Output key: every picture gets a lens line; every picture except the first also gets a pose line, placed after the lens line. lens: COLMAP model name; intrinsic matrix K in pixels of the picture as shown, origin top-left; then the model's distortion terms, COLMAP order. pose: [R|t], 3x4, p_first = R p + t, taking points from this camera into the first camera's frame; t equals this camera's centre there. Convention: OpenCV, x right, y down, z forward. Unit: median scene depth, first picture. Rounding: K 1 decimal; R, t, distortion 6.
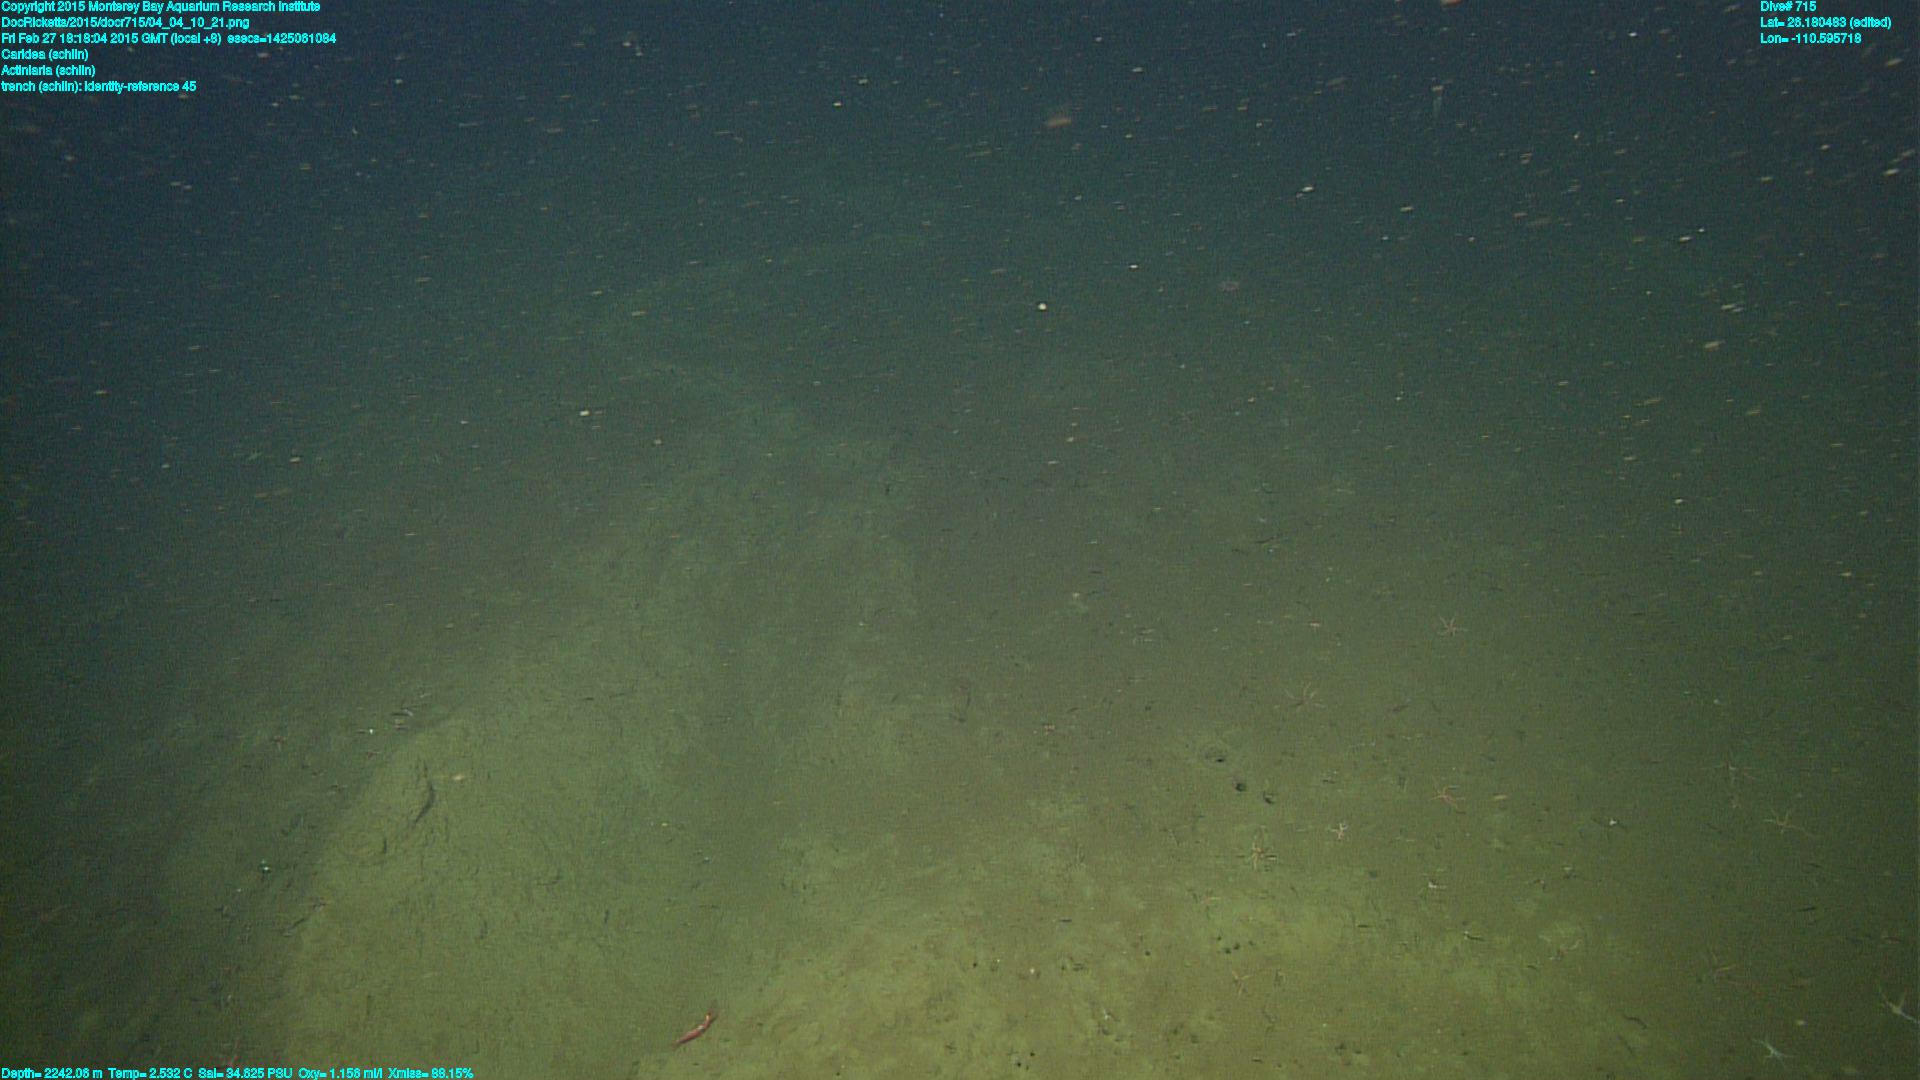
lens RADIAL K [[1221.1, 0, 960.0], [0, 1221.1, 540.0], [0, 0, 1]] dist [0.042140, 0.000885]
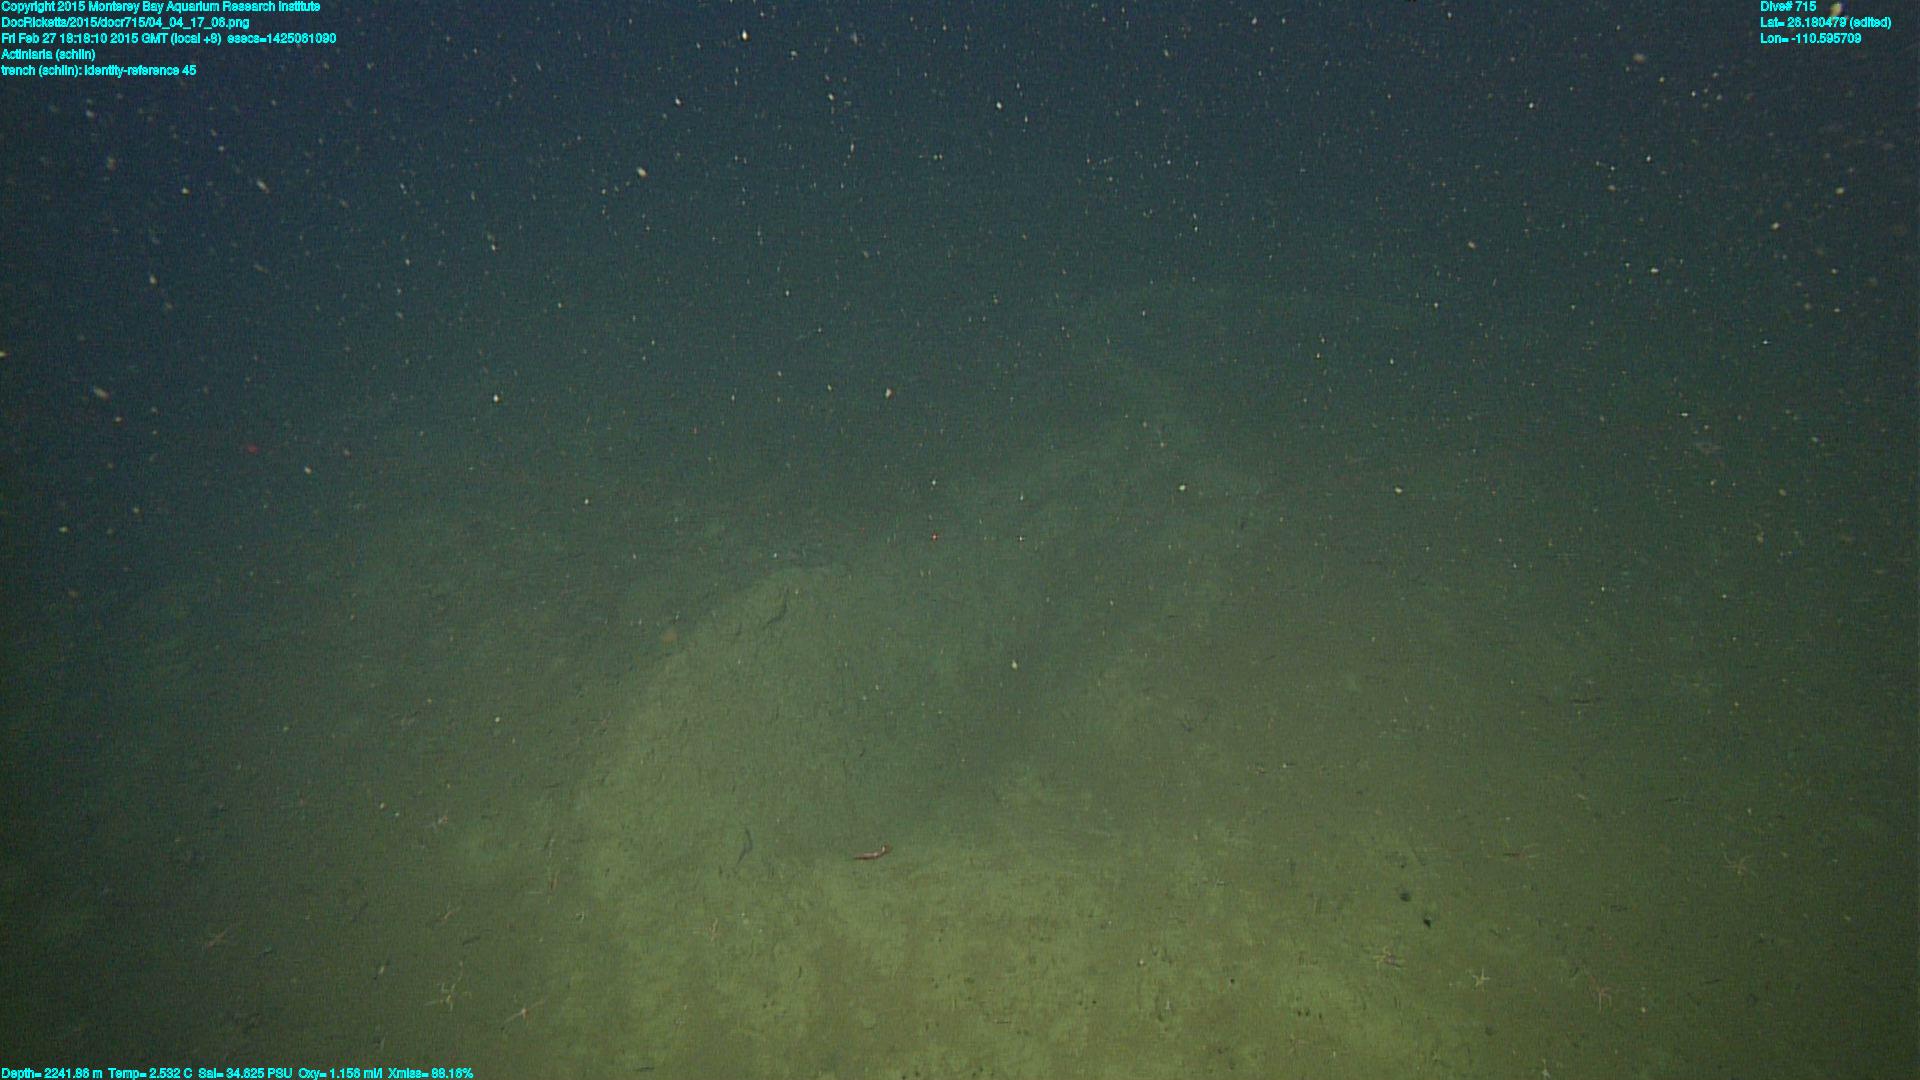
lens RADIAL K [[1221.1, 0, 960.0], [0, 1221.1, 540.0], [0, 0, 1]] dist [0.042140, 0.000885]
pose [[0.843613, 0.342484, -0.413548, 0.263611], [-0.342398, 0.936393, 0.077013, -0.034027], [0.413619, 0.076629, 0.907220, -0.130238]]
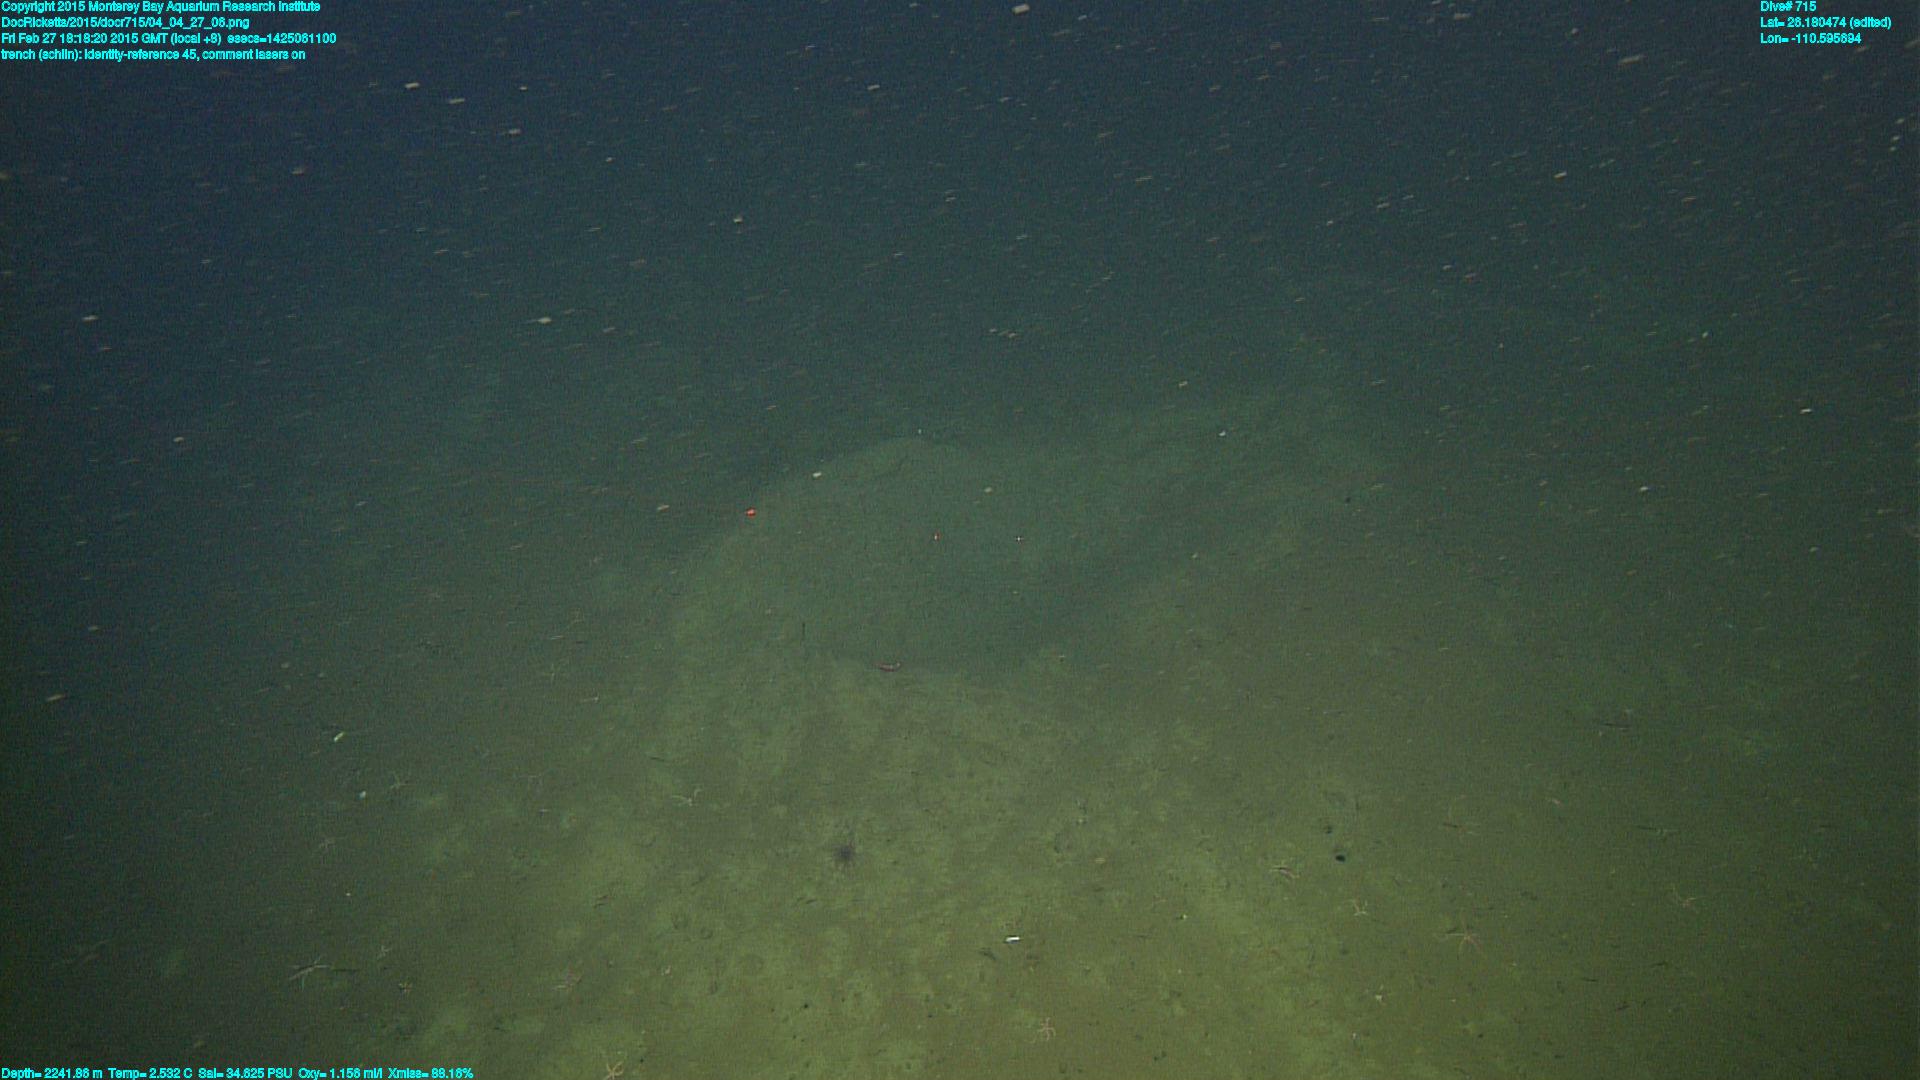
lens RADIAL K [[1221.1, 0, 960.0], [0, 1221.1, 540.0], [0, 0, 1]] dist [0.042140, 0.000885]
pose [[0.575679, 0.504452, -0.643523, 0.677355], [-0.511885, 0.836053, 0.197456, -0.066720], [0.637626, 0.215738, 0.739520, -0.075124]]
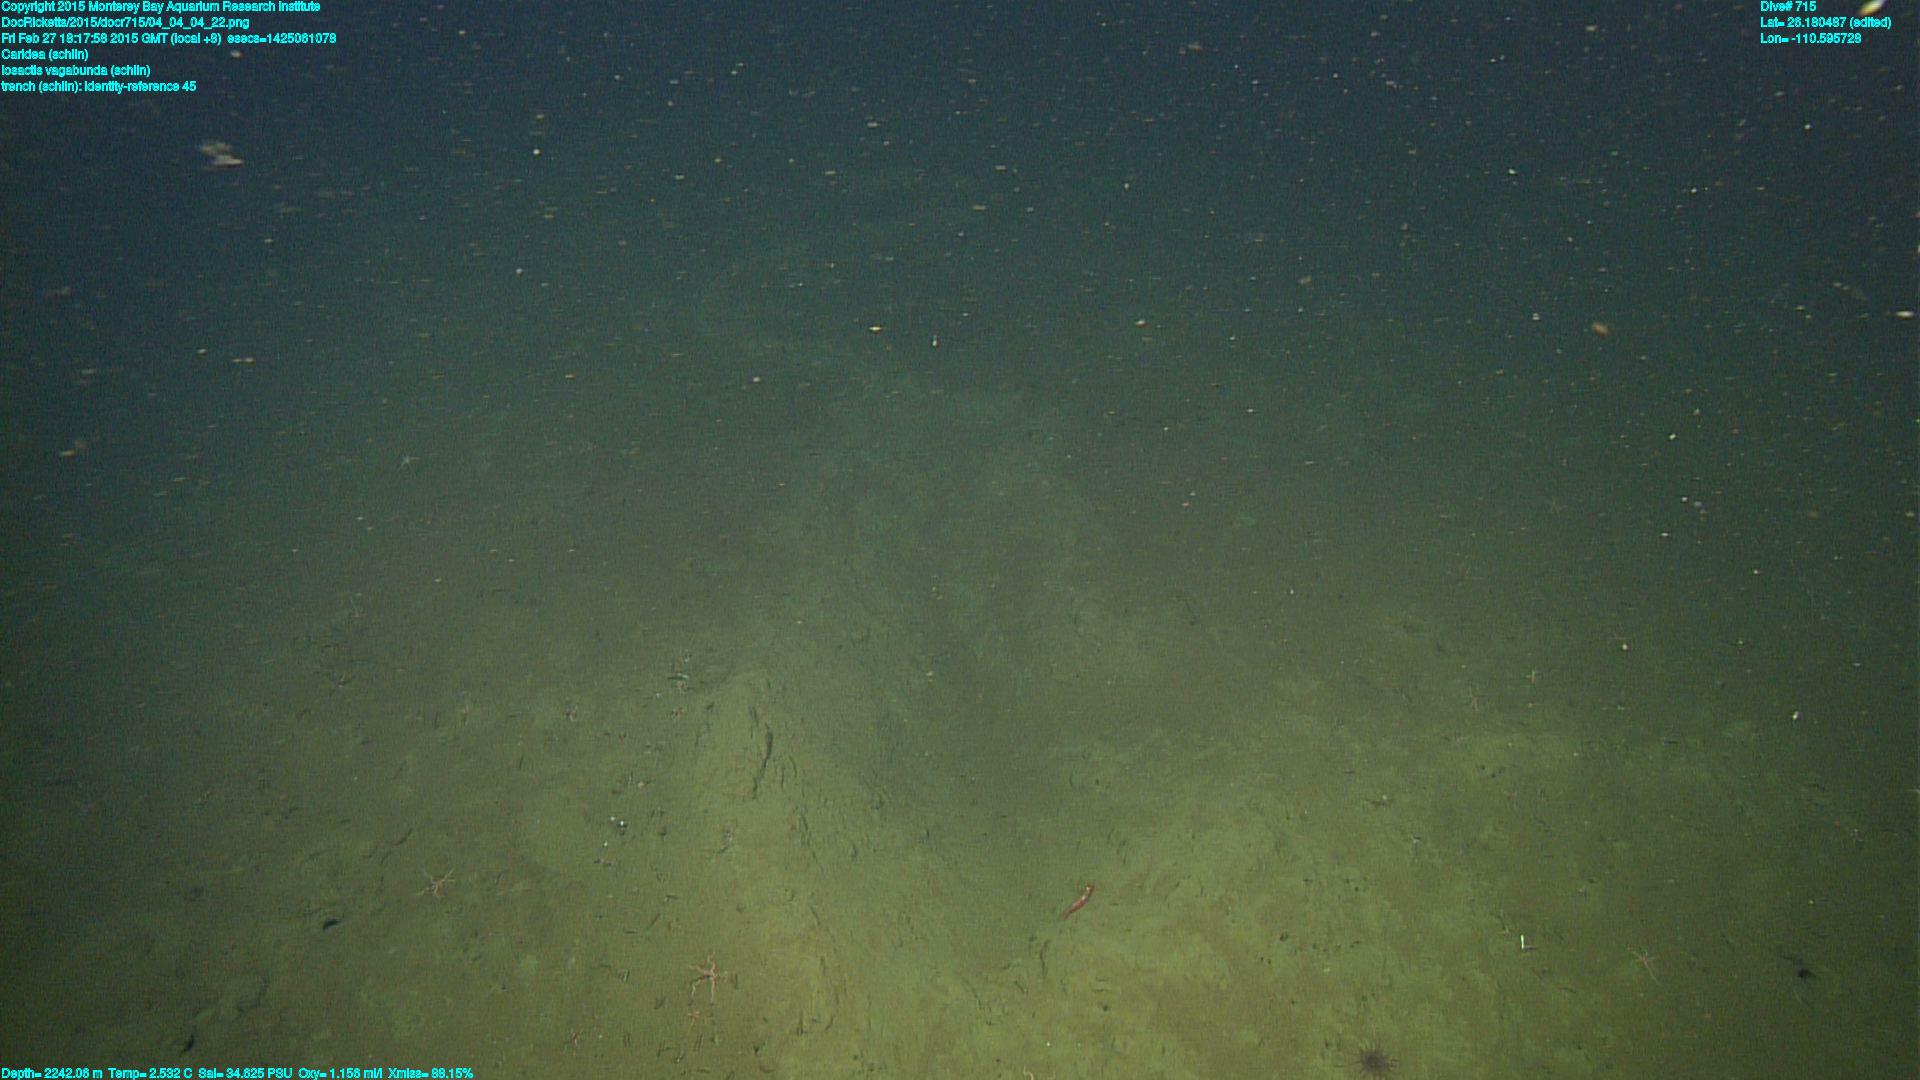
lens RADIAL K [[1238.1, 0, 960.0], [0, 1238.1, 540.0], [0, 0, 1]] dist [0.036680, 0.056947]
pose [[0.979115, -0.097302, 0.178511, -0.464600], [0.097606, 0.995200, 0.007102, 0.048798], [-0.178345, 0.010470, 0.983912, -0.091877]]
